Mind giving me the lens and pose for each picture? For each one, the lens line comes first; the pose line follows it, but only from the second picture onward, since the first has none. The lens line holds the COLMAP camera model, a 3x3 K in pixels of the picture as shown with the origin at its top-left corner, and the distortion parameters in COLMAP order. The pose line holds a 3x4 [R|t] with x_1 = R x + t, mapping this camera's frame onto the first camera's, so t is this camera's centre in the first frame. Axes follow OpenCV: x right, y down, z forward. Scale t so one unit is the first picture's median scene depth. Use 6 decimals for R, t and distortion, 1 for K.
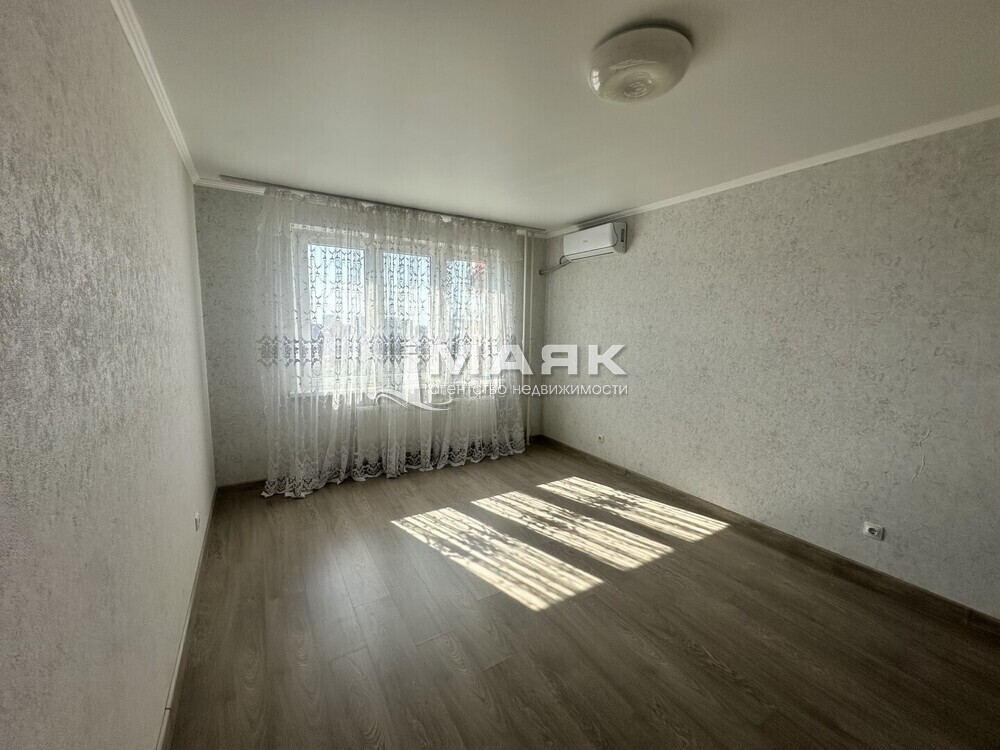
lens RADIAL K [[400.4, 0, 504.9], [0, 400.4, 375.4], [0, 0, 1]] dist [-0.005792, 0.001723]
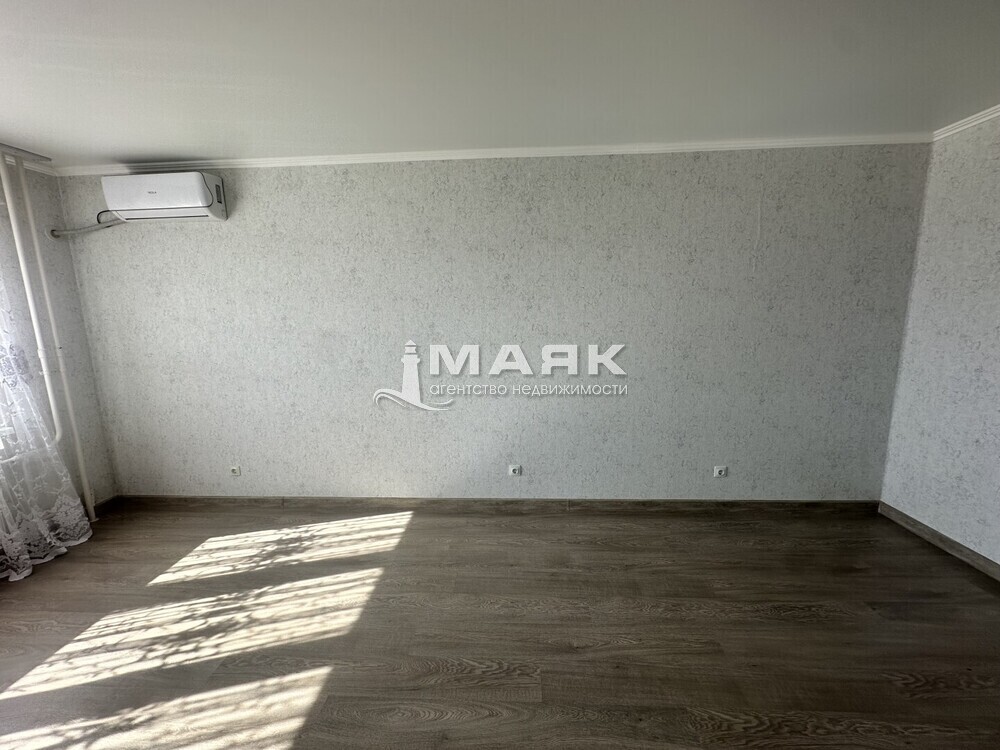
lens RADIAL K [[400.4, 0, 496.8], [0, 400.4, 372.3], [0, 0, 1]] dist [-0.005792, 0.001723]
pose [[0.571856, -0.165503, 0.803486, -0.053397], [0.135338, 0.985051, 0.106579, -0.039797], [-0.809113, 0.047794, 0.585706, 0.181598]]
